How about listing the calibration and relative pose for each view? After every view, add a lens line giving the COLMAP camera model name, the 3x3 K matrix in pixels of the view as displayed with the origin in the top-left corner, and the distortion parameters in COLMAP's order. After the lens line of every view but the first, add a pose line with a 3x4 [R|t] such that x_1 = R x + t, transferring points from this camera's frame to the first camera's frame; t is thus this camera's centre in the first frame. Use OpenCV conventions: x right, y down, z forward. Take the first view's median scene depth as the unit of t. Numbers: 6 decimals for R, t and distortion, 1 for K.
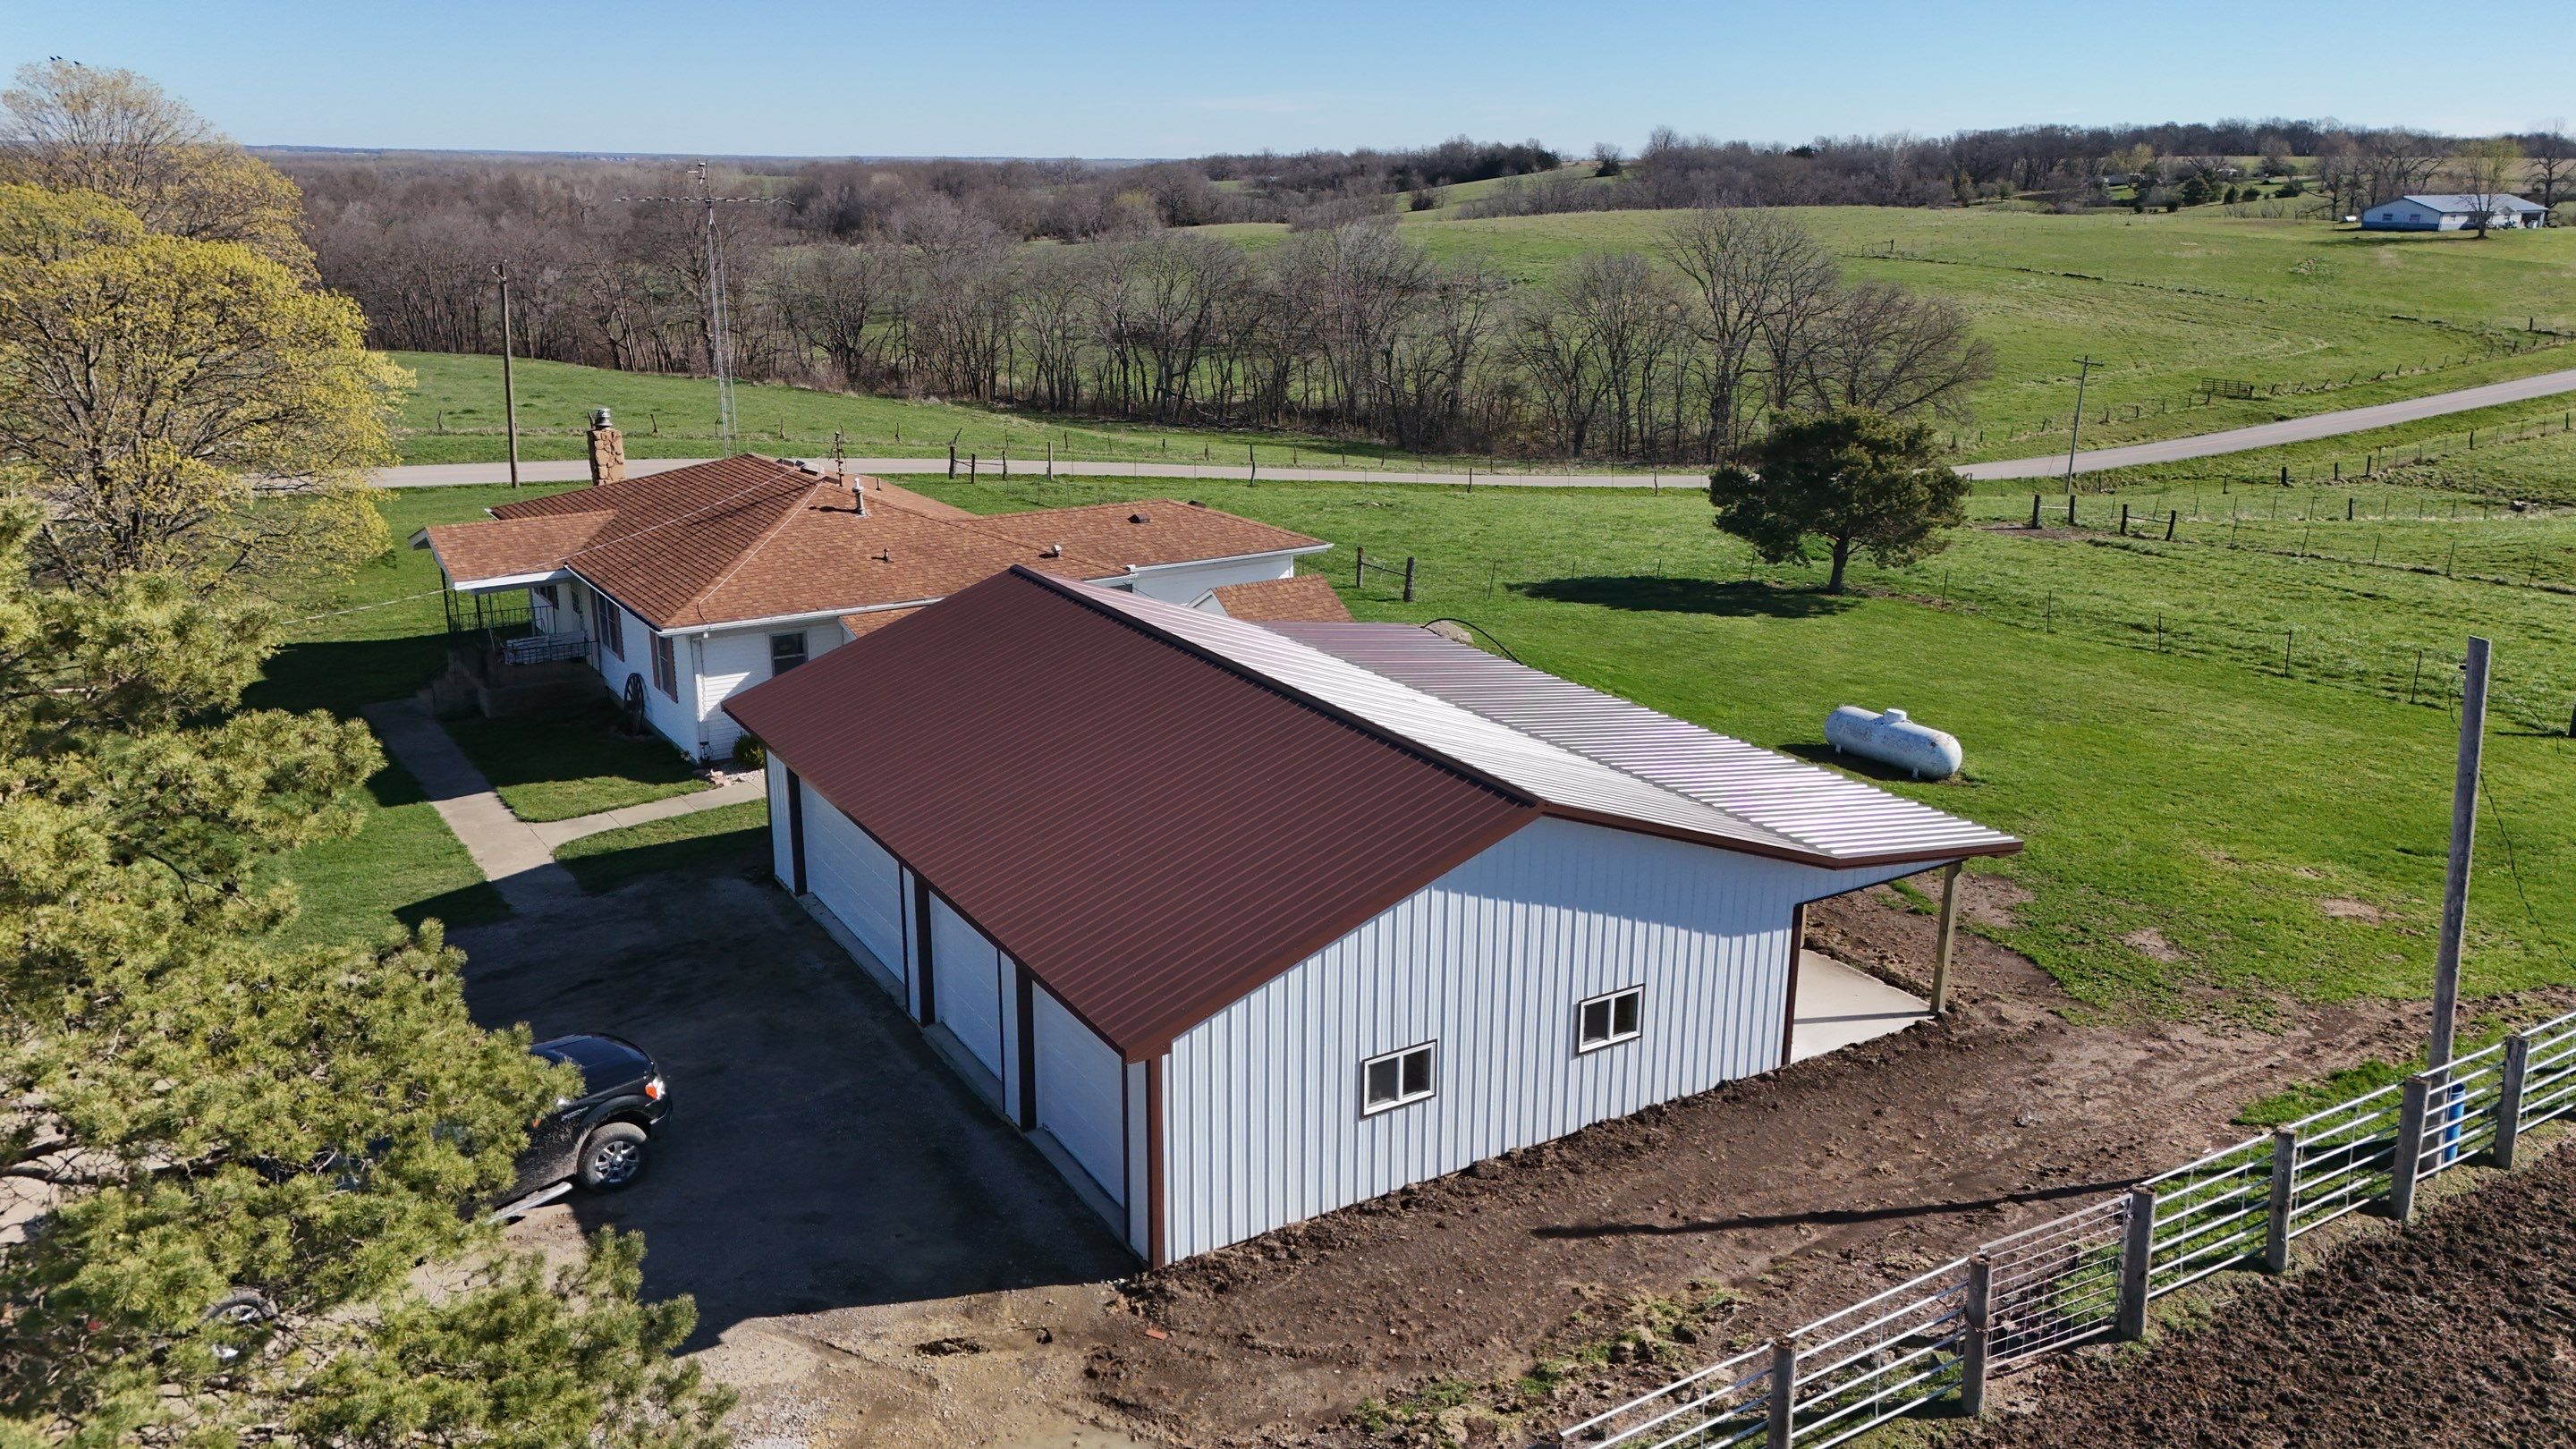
lens RADIAL K [[1899.9, 0, 1288.0], [0, 1899.9, 724.5], [0, 0, 1]] dist [0.081261, -0.074600]
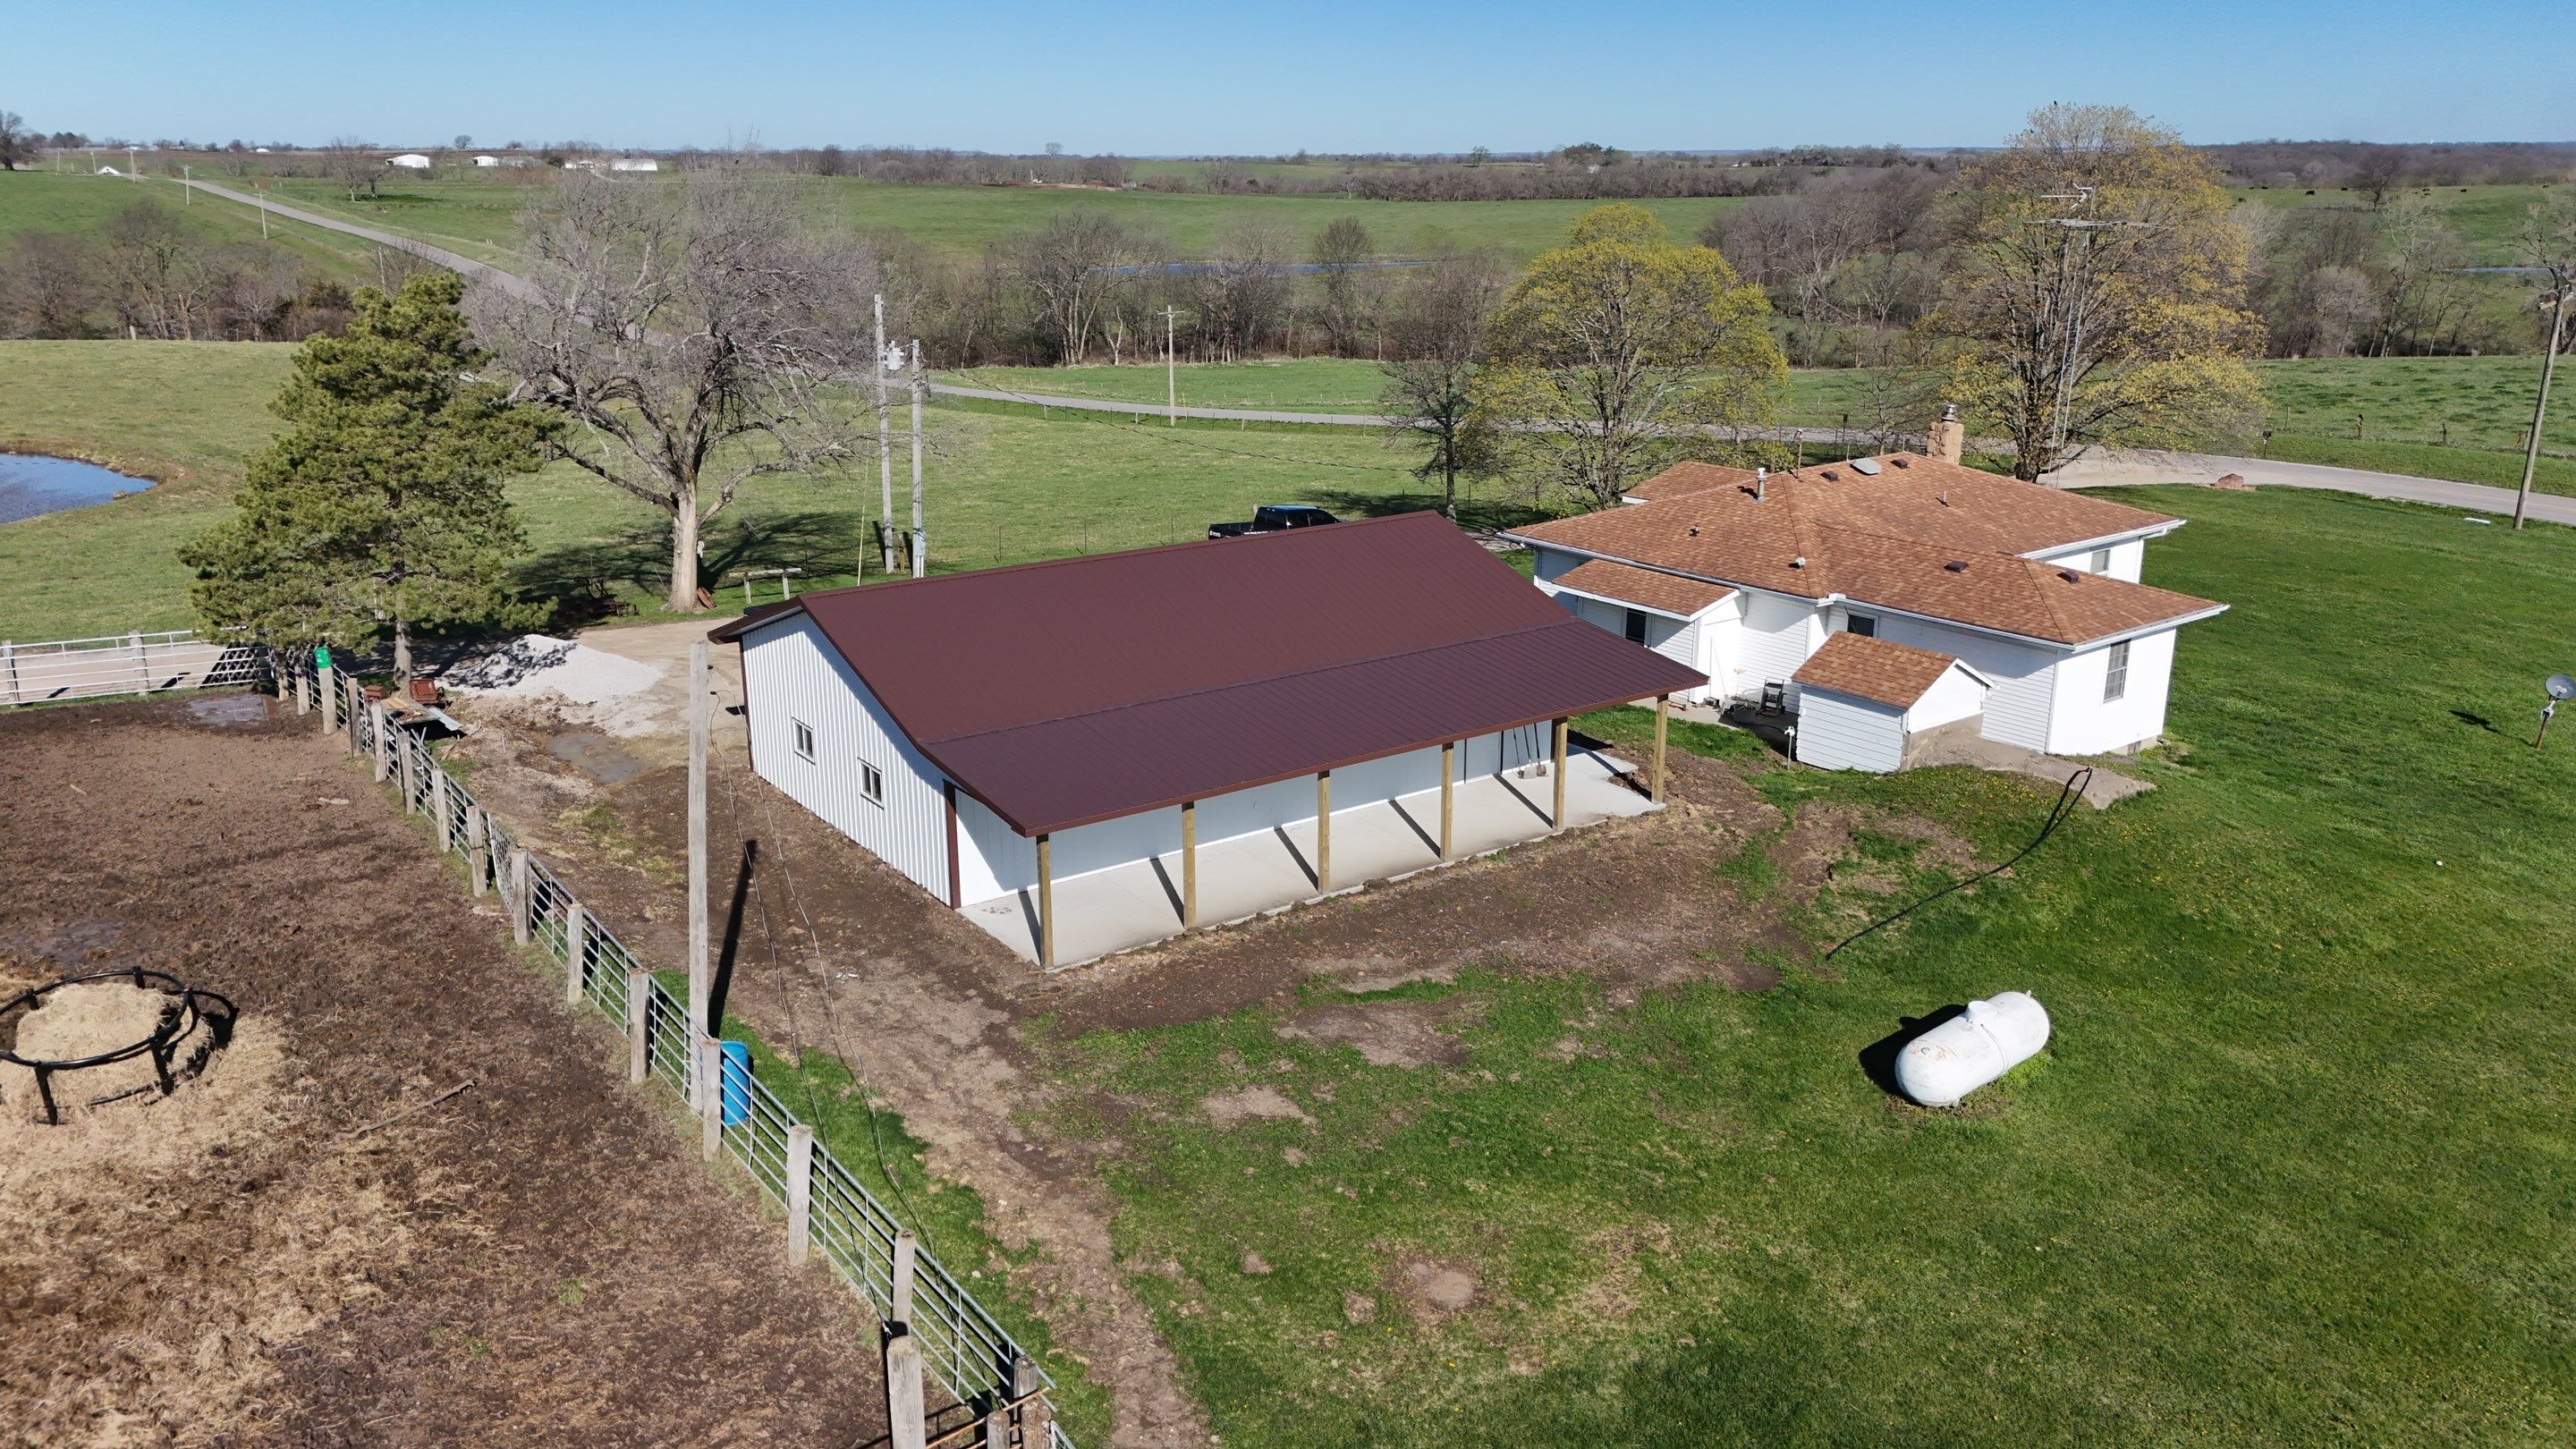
lens RADIAL K [[1899.9, 0, 1288.0], [0, 1899.9, 724.5], [0, 0, 1]] dist [0.081261, -0.074600]
pose [[0.060096, 0.275825, -0.959327, 1.404850], [-0.277350, 0.927835, 0.249396, -0.304566], [0.958888, 0.251082, 0.132259, 0.975026]]
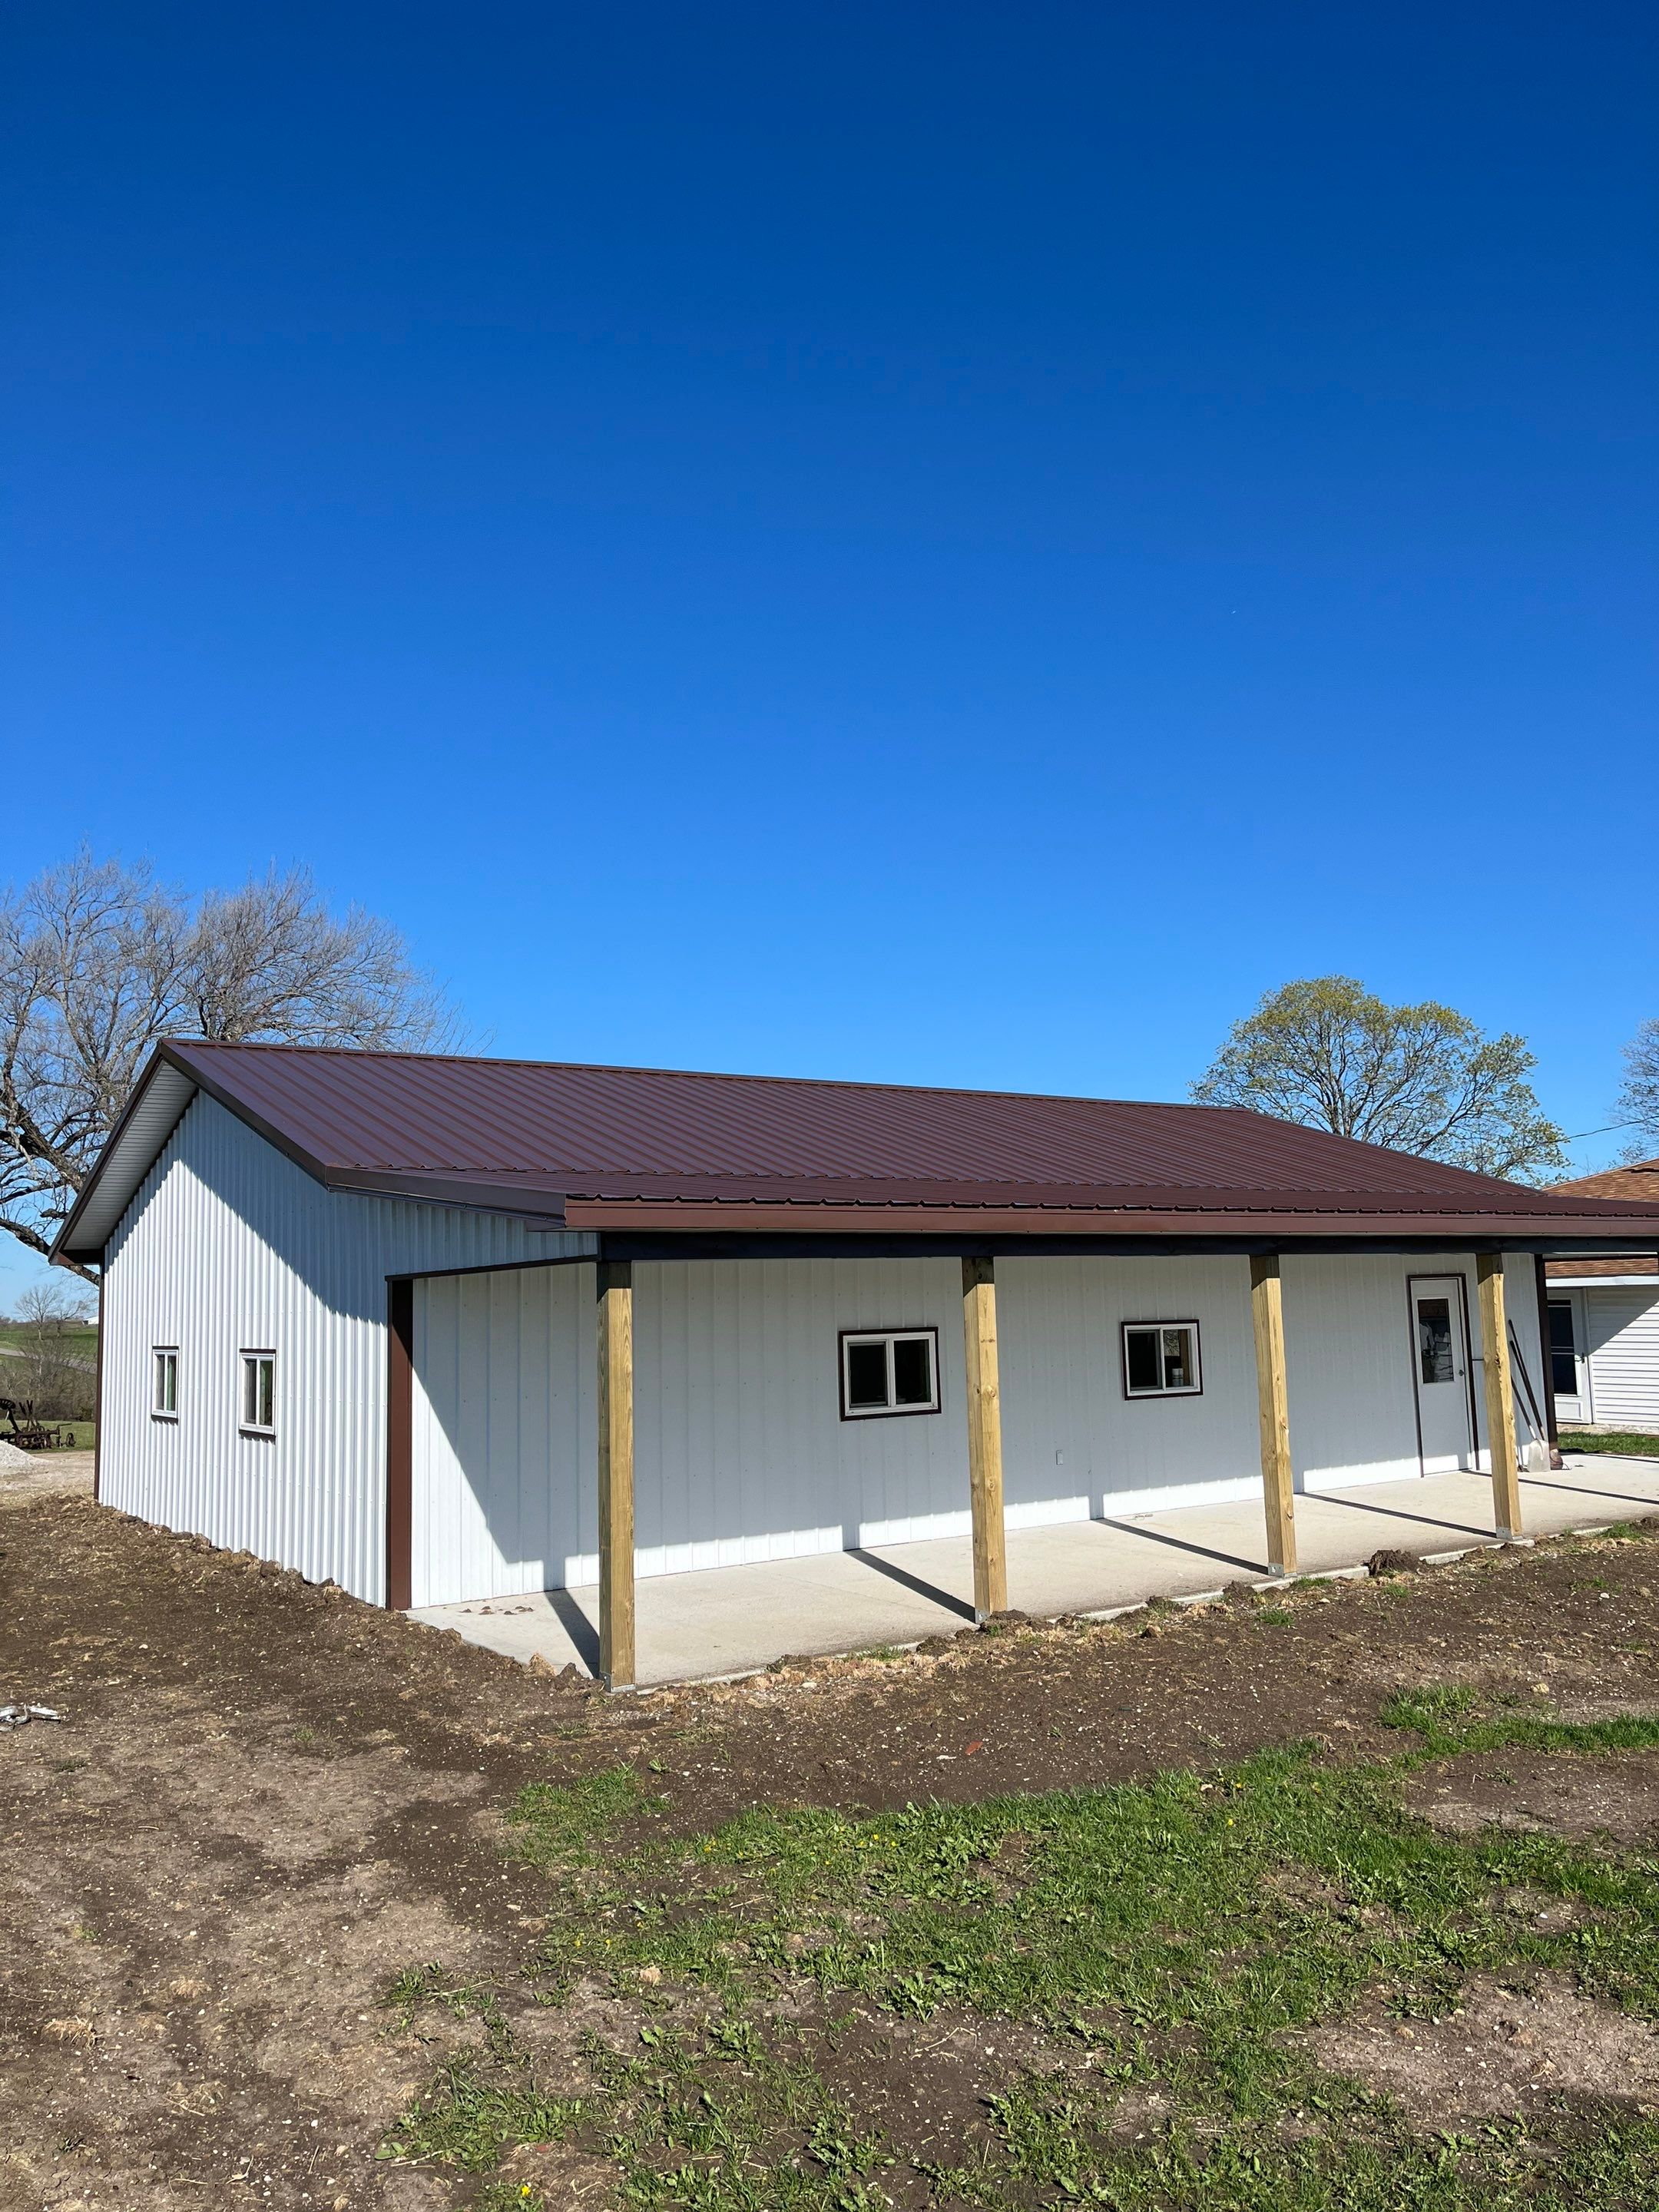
lens RADIAL K [[1696.2, 0, 829.5], [0, 1696.2, 1106.0], [0, 0, 1]] dist [0.010898, -0.000239]
pose [[0.050428, -0.119784, -0.991518, 0.716492], [-0.261096, 0.956674, -0.128854, 0.068541], [0.963995, 0.265379, 0.016968, 1.028155]]
